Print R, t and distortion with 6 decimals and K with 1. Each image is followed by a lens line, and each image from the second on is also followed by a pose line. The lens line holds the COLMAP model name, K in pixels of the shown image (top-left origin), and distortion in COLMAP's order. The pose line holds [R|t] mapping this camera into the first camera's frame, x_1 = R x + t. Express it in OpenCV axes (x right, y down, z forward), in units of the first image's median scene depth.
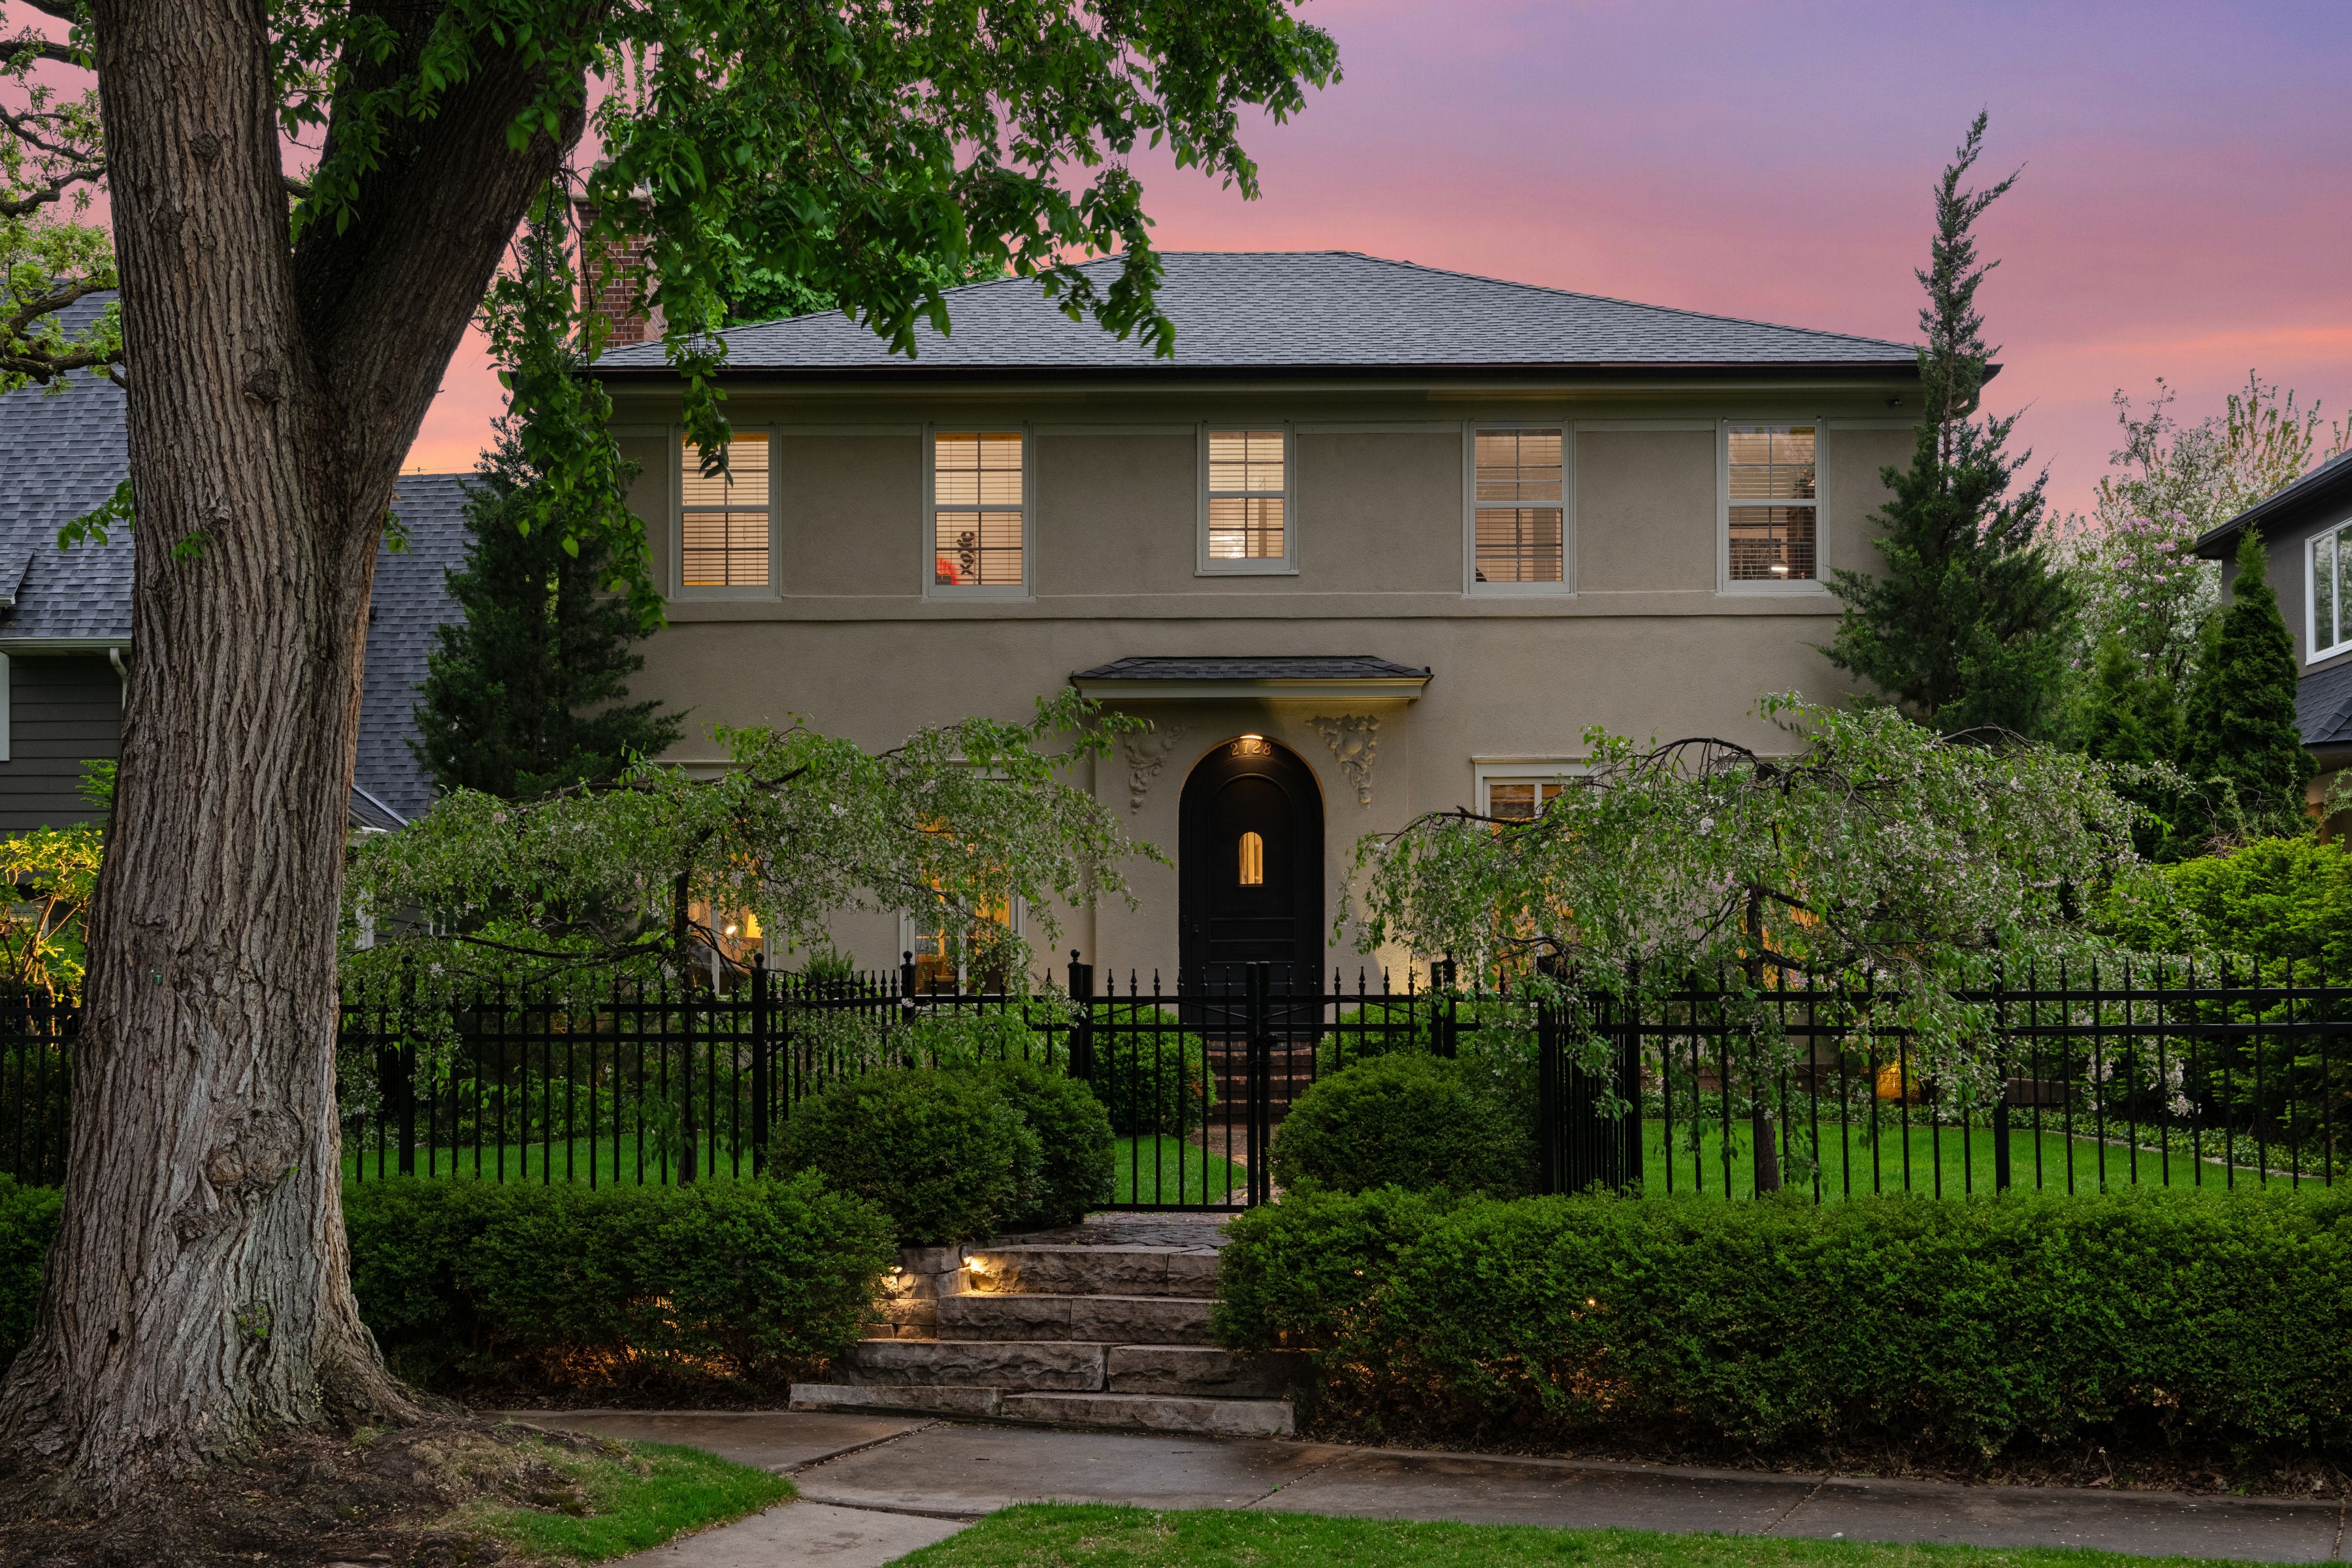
lens RADIAL K [[3402.1, 0, 1121.9], [0, 3402.1, 799.7], [0, 0, 1]] dist [0.001535, 0.000000]
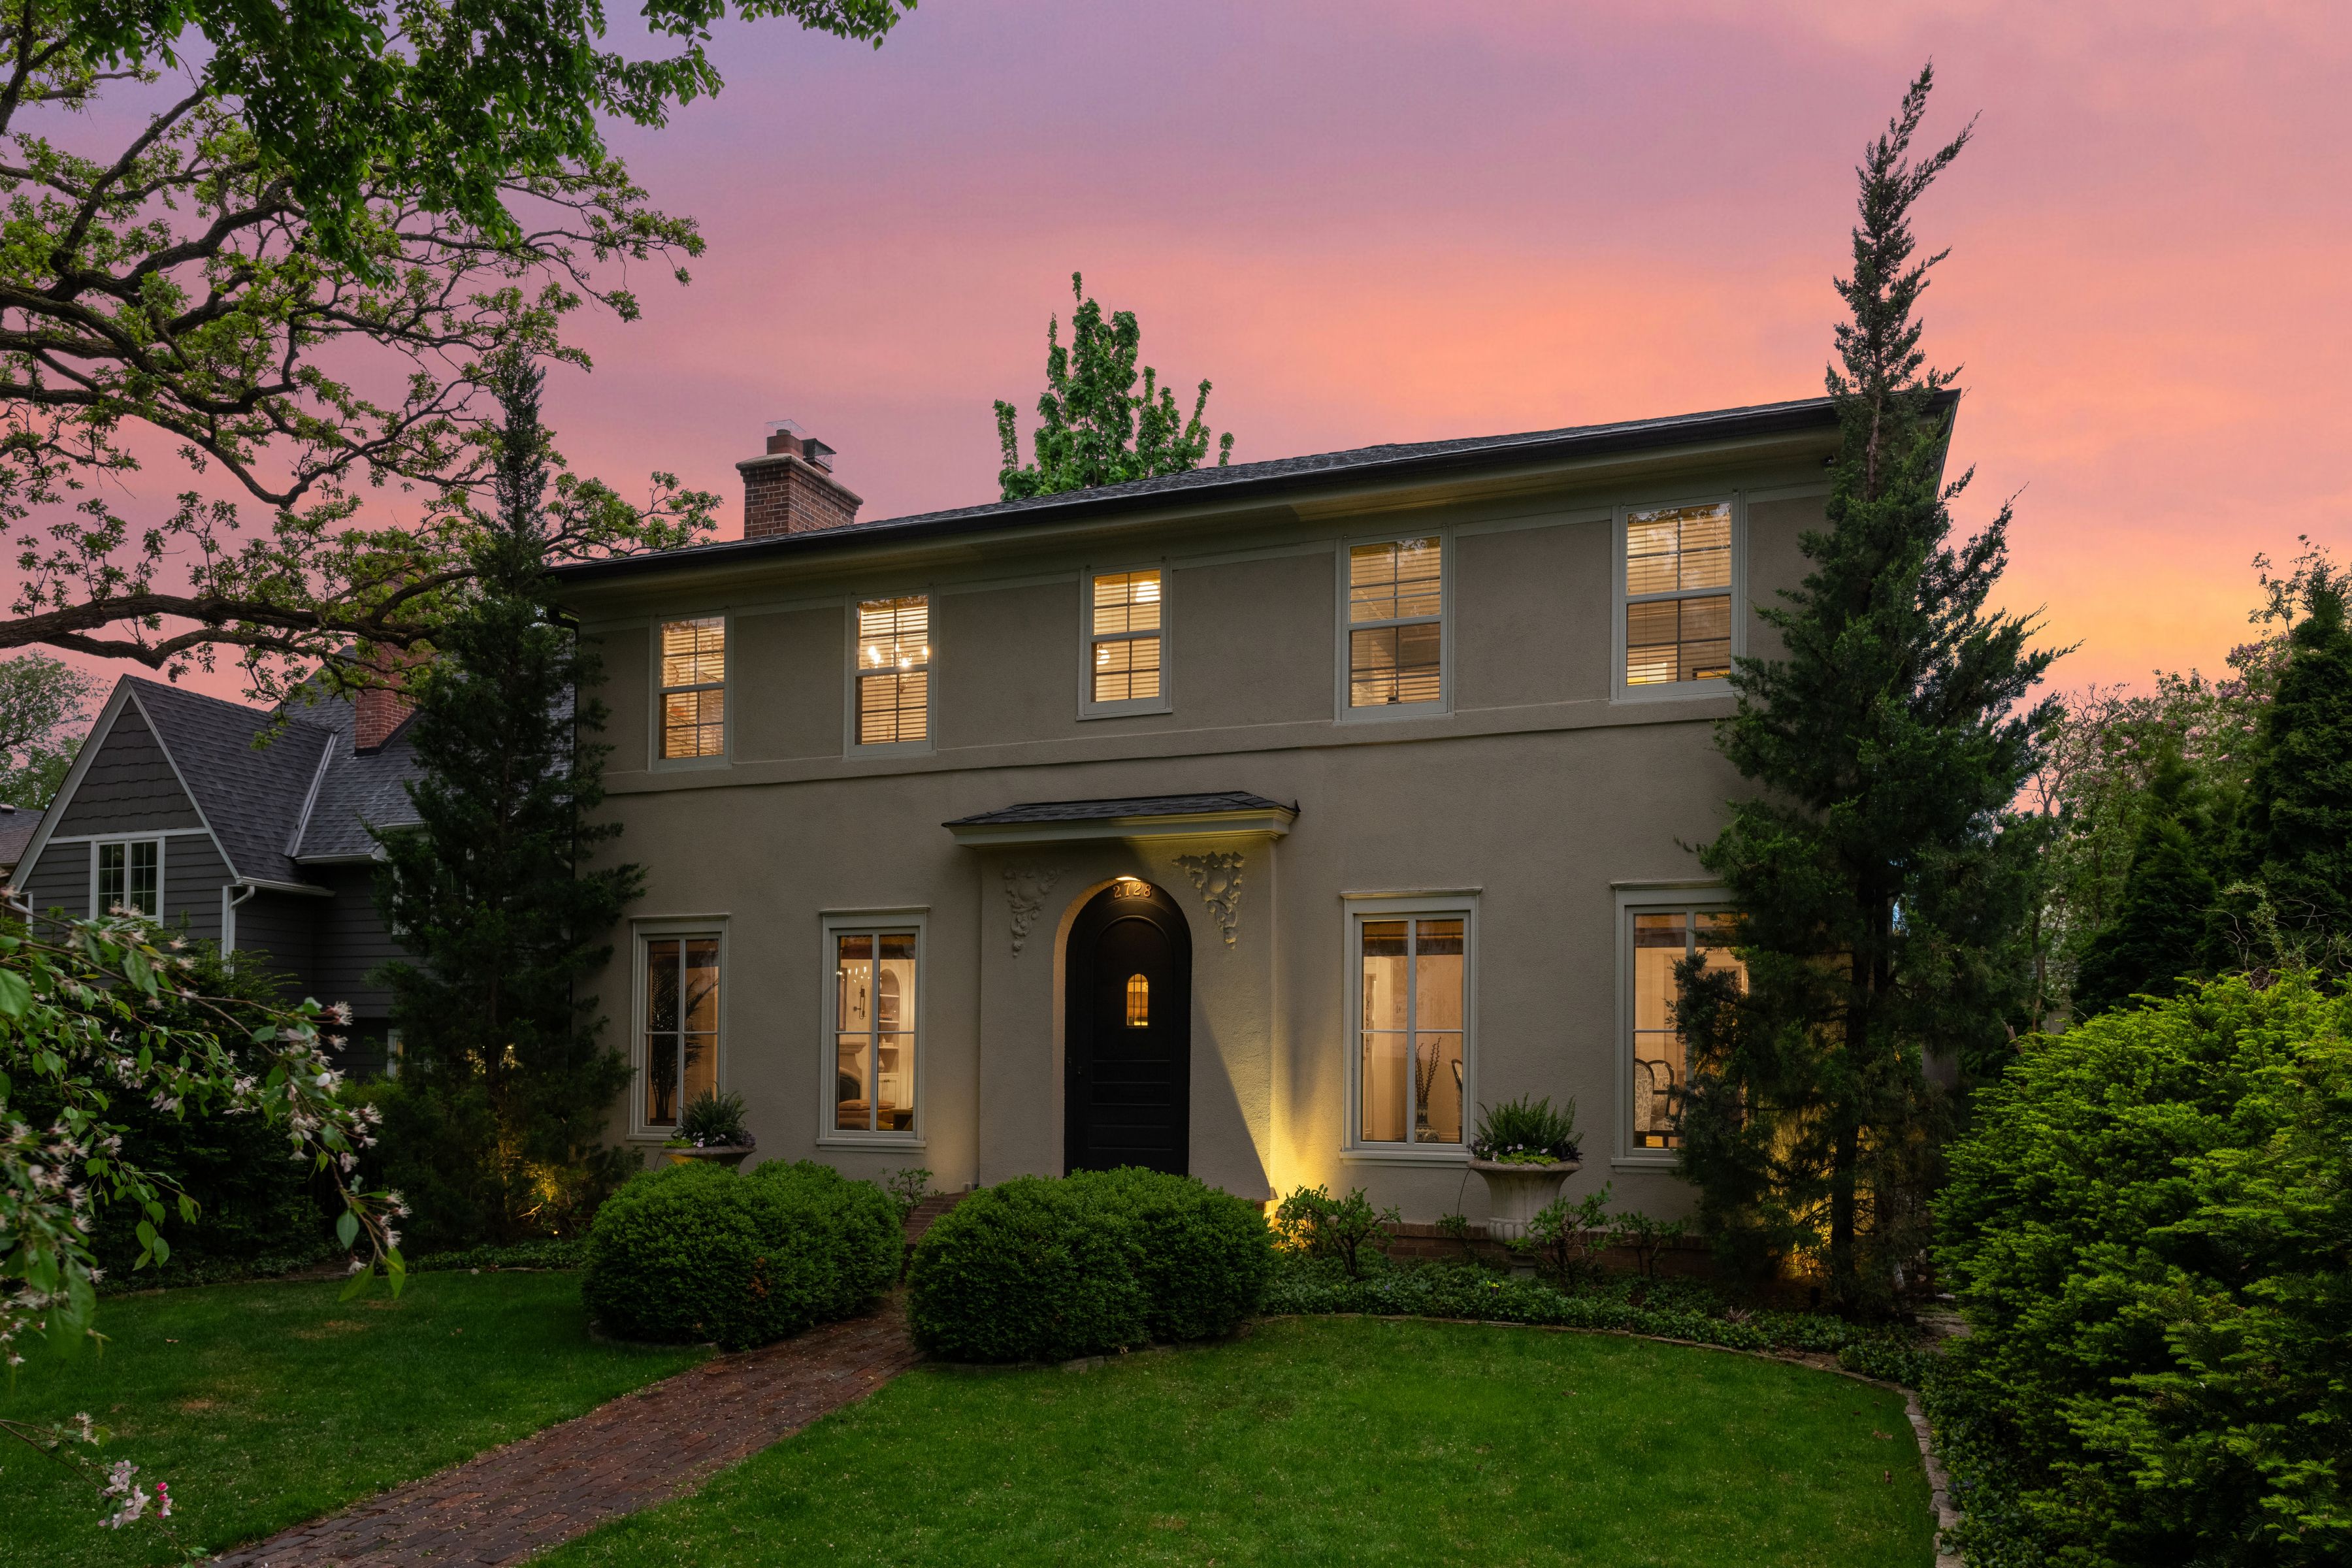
lens RADIAL K [[1592.5, 0, 1174.8], [0, 1592.5, 995.5], [0, 0, 1]] dist [0.016569, -0.009894]
pose [[0.934750, -0.004738, -0.355274, 0.216428], [0.014860, 0.999557, 0.025769, 0.003896], [0.354995, -0.029367, 0.934407, 0.567263]]
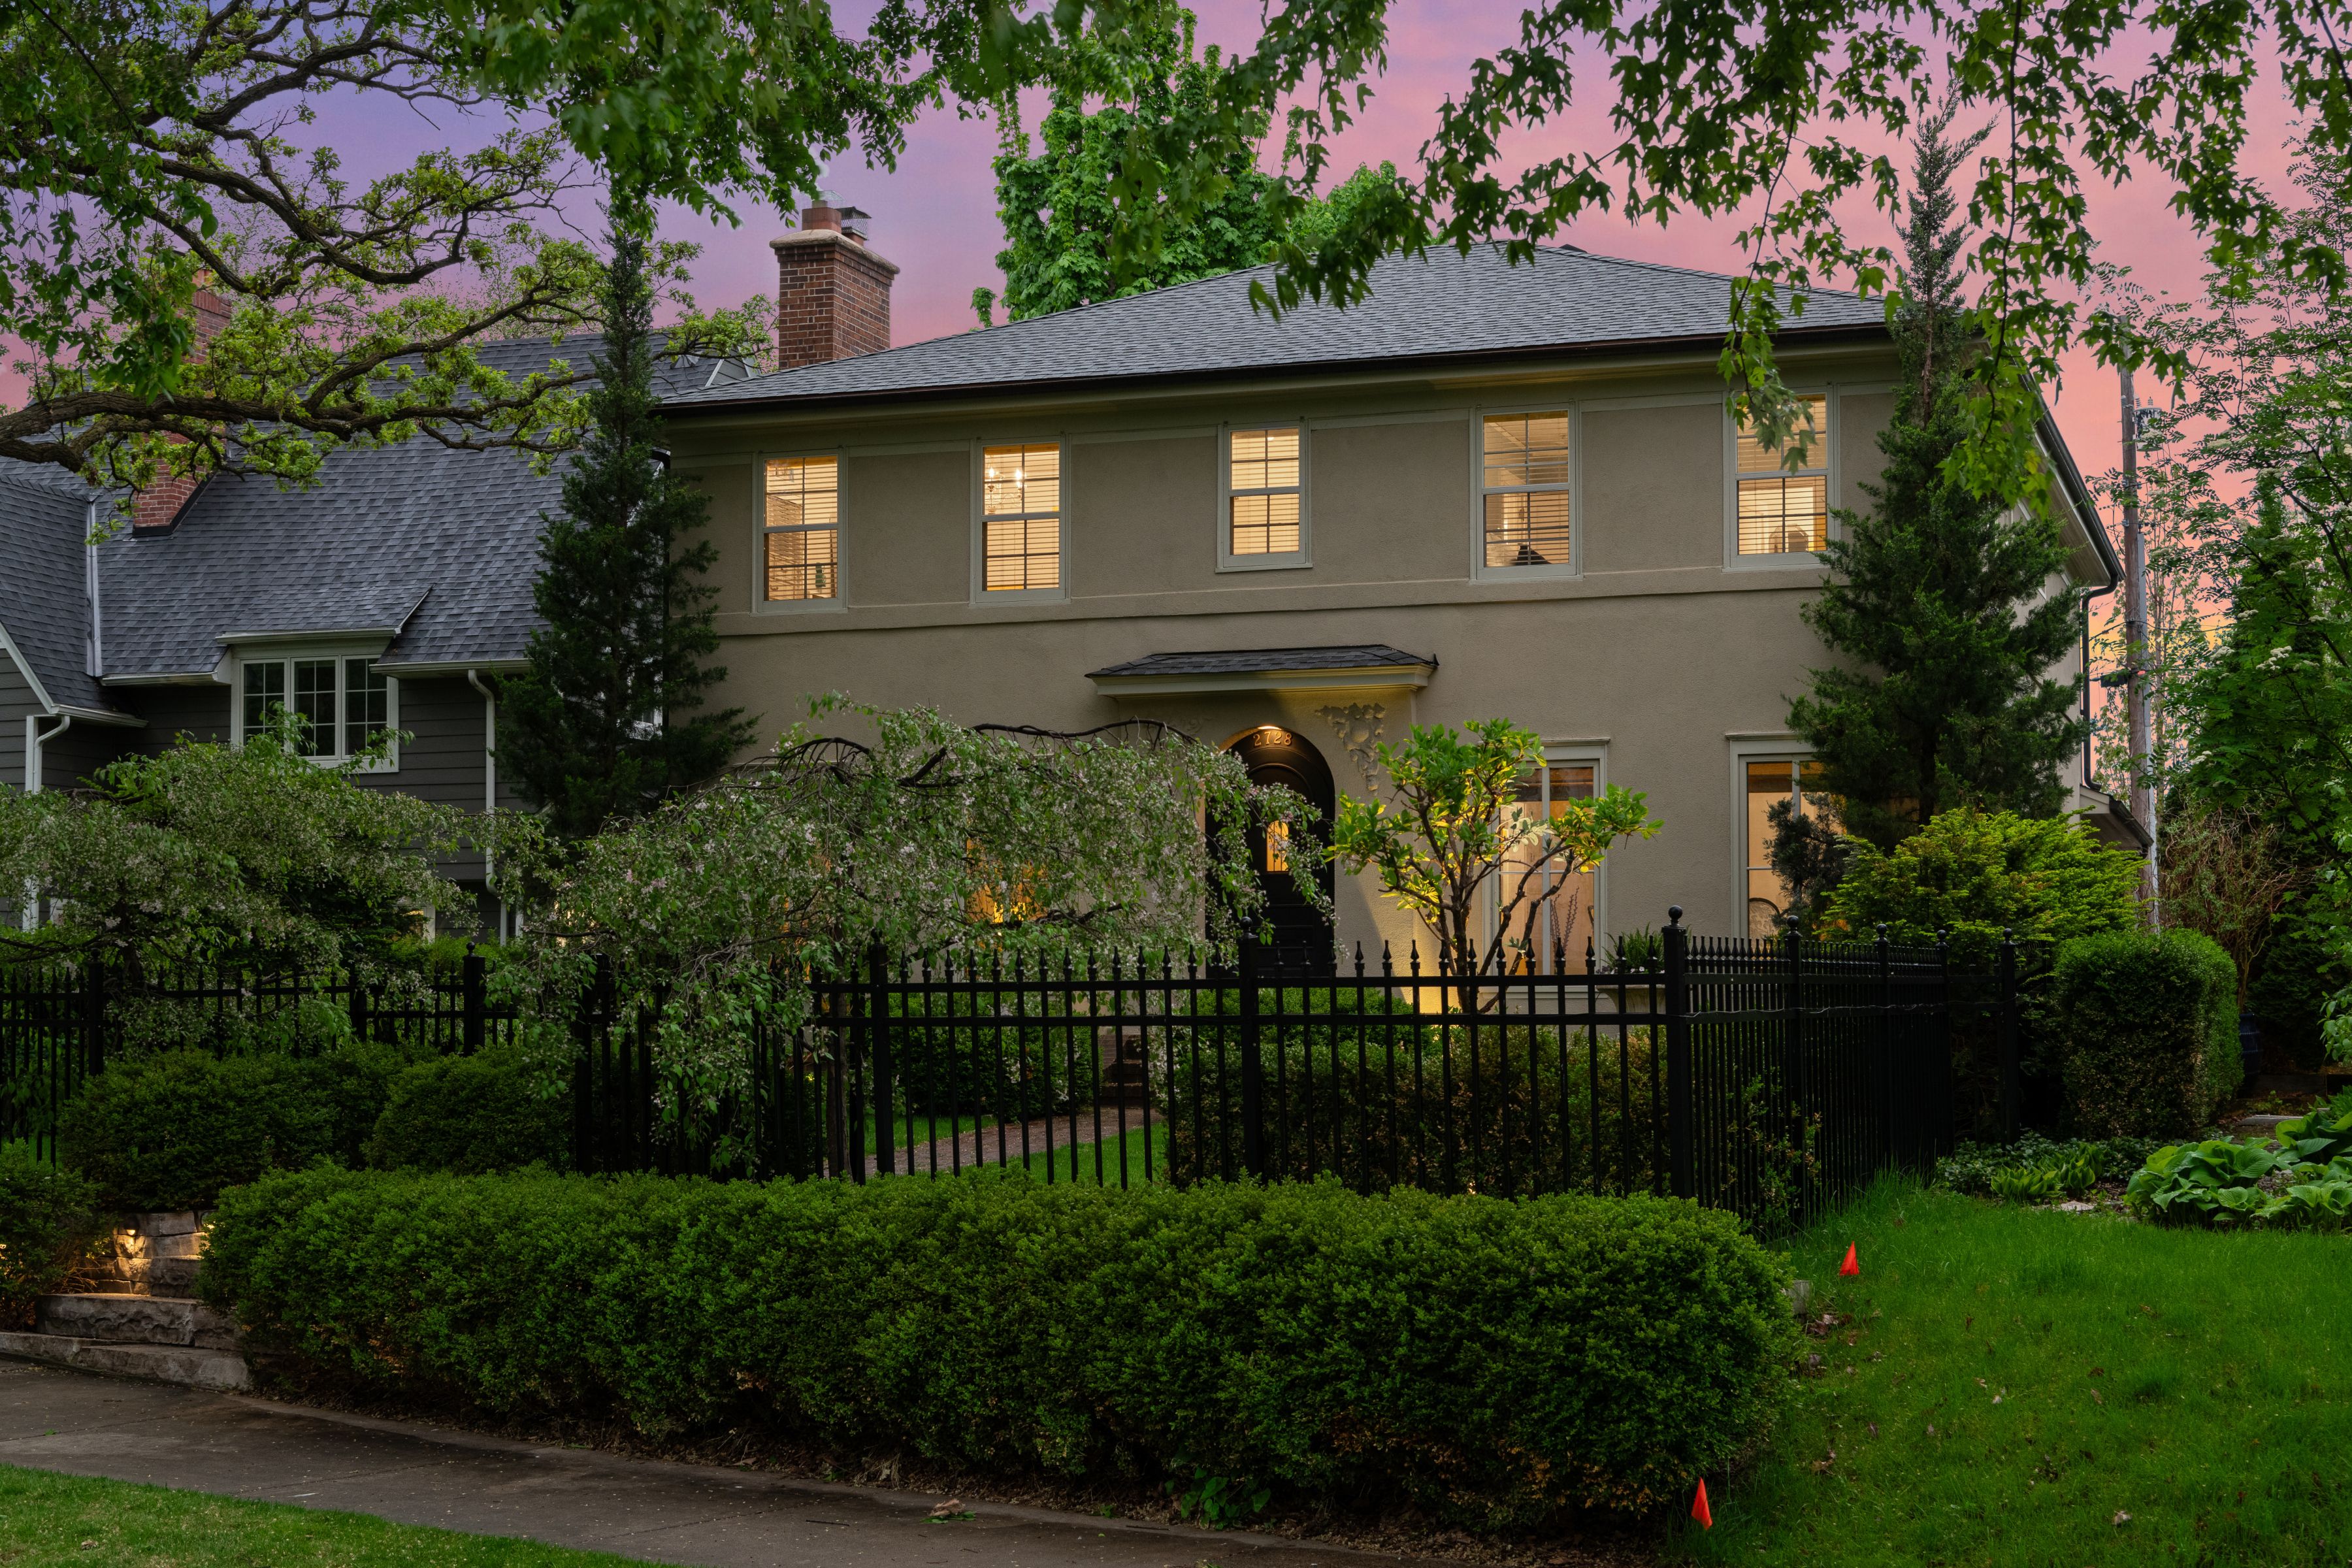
lens RADIAL K [[3402.1, 0, 1131.4], [0, 3402.1, 738.6], [0, 0, 1]] dist [0.001535, 0.000000]
pose [[0.943614, -0.023828, -0.330189, 0.336762], [0.020791, 0.999703, -0.012726, -0.002984], [0.330394, 0.005143, 0.943829, 0.019349]]
